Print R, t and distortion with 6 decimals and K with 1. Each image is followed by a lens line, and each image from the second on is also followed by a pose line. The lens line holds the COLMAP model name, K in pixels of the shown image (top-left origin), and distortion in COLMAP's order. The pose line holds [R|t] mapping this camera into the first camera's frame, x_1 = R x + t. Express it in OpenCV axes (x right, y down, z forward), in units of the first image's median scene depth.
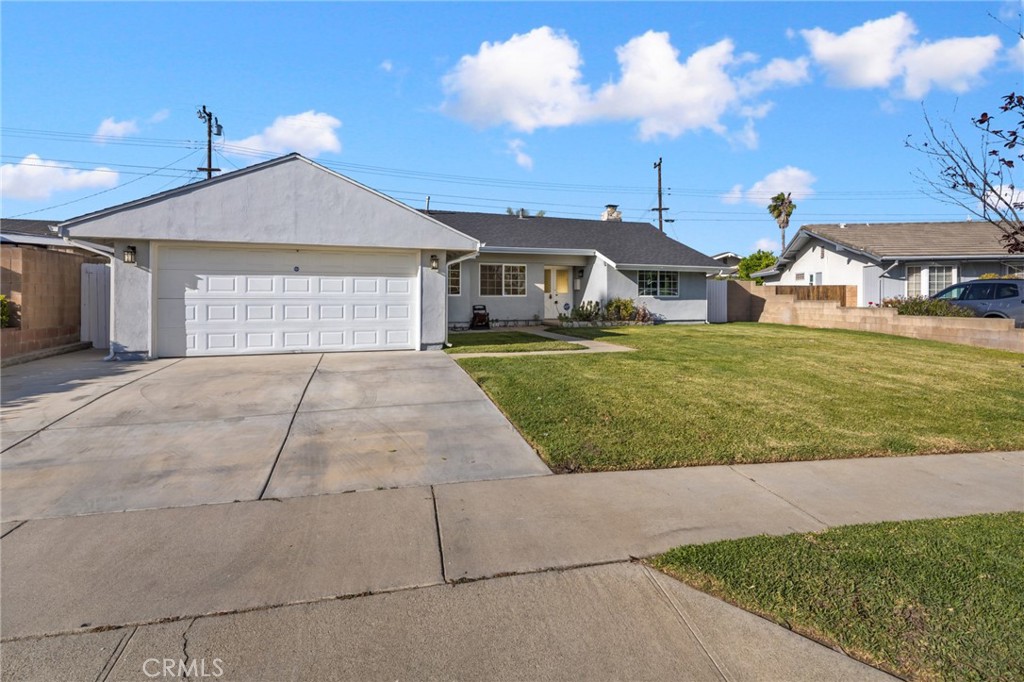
lens RADIAL K [[500.8, 0, 514.2], [0, 500.8, 306.8], [0, 0, 1]] dist [0.000027, -0.000032]
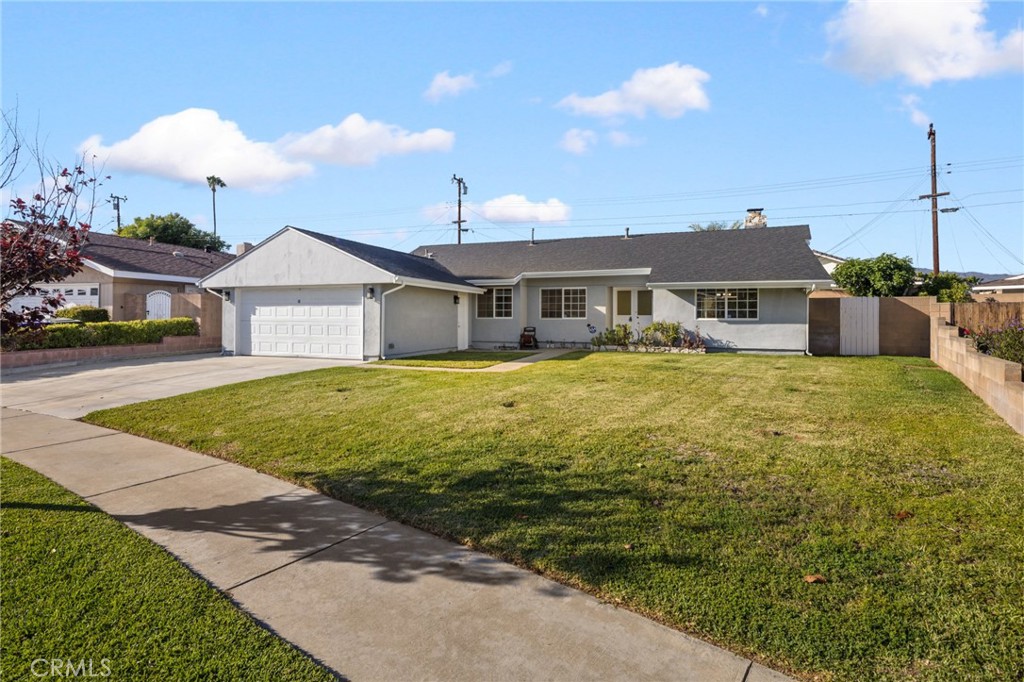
lens RADIAL K [[497.4, 0, 511.3], [0, 497.4, 327.1], [0, 0, 1]] dist [0.001142, 0.000177]
pose [[0.767568, 0.012043, -0.640855, 0.923234], [-0.012557, 0.999914, 0.003752, -0.010912], [0.640845, 0.005168, 0.767653, 0.237678]]
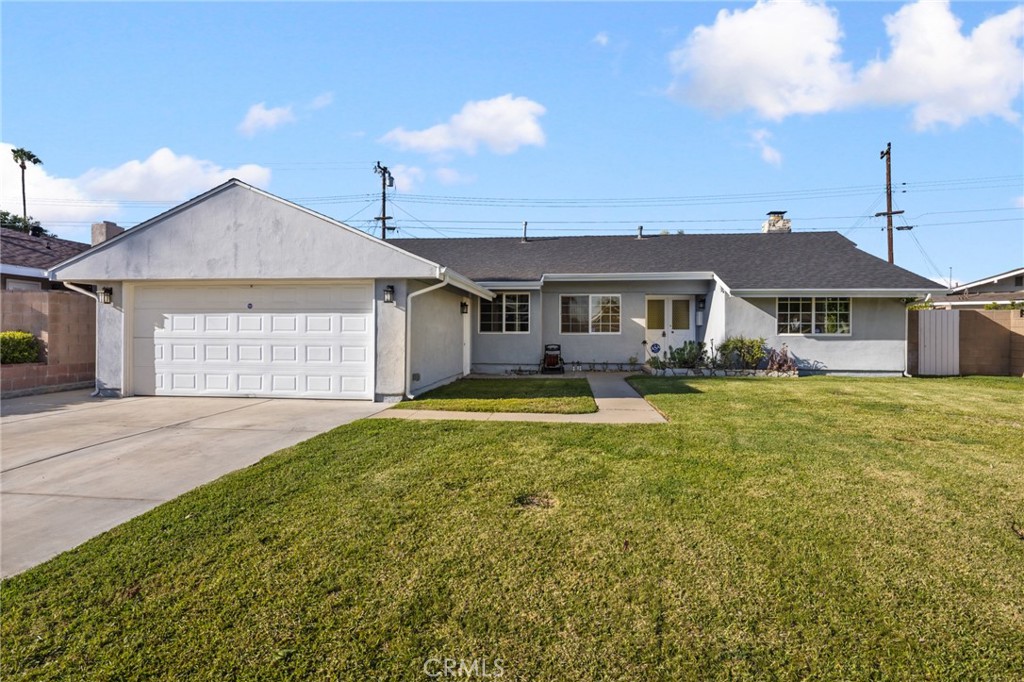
lens RADIAL K [[495.9, 0, 512.0], [0, 495.9, 341.0], [0, 0, 1]] dist [0.001343, -0.000132]
pose [[0.901210, 0.009812, -0.433272, 0.357806], [-0.009838, 0.999949, 0.002180, -0.016419], [0.433272, 0.002298, 0.901260, 0.353372]]
